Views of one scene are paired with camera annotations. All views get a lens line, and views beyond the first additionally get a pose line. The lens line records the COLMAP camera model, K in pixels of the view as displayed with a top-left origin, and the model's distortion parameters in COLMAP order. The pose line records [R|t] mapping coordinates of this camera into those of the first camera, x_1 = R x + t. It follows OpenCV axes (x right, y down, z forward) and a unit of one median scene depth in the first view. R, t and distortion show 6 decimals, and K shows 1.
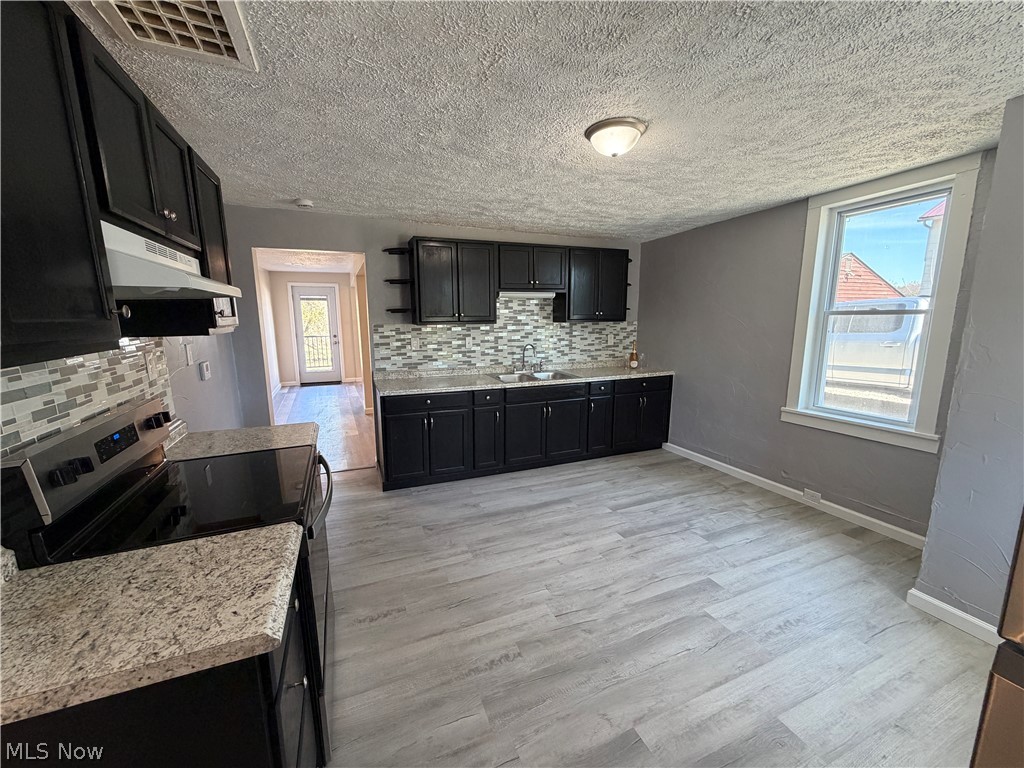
lens RADIAL K [[408.1, 0, 510.1], [0, 408.1, 386.5], [0, 0, 1]] dist [0.000661, 0.000084]
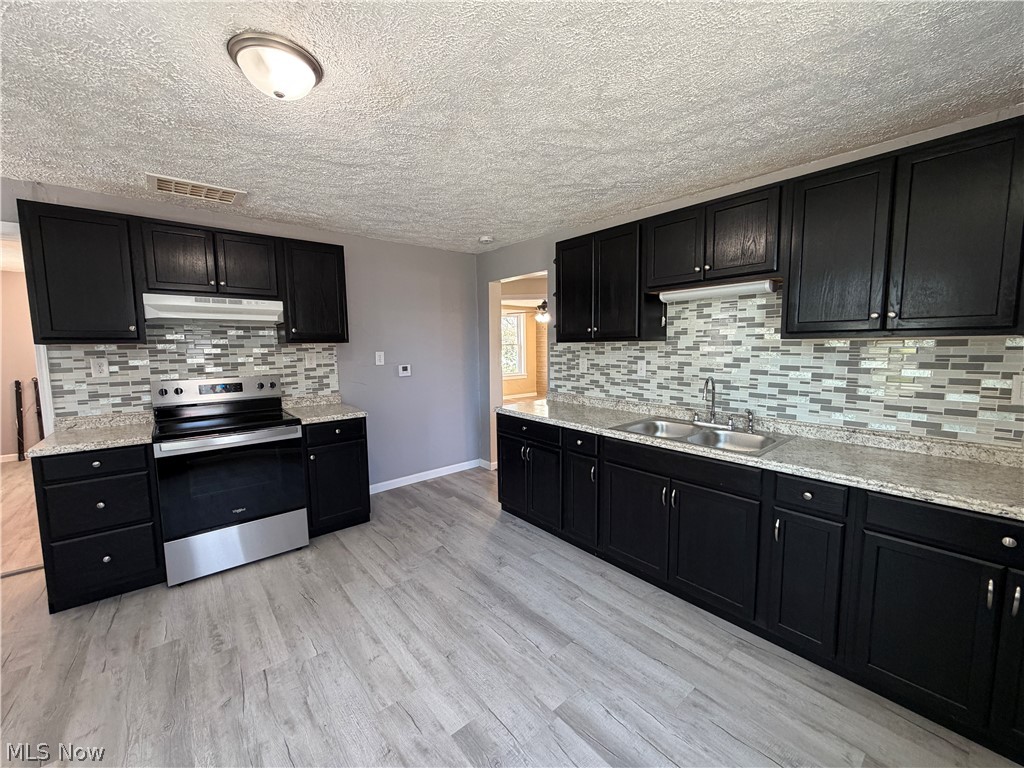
lens RADIAL K [[408.1, 0, 510.1], [0, 408.1, 386.5], [0, 0, 1]] dist [0.000661, 0.000084]
pose [[0.299021, 0.099684, -0.949026, 0.639068], [-0.160252, 0.985650, 0.053038, -0.096618], [0.940694, 0.136224, 0.310704, 0.710590]]
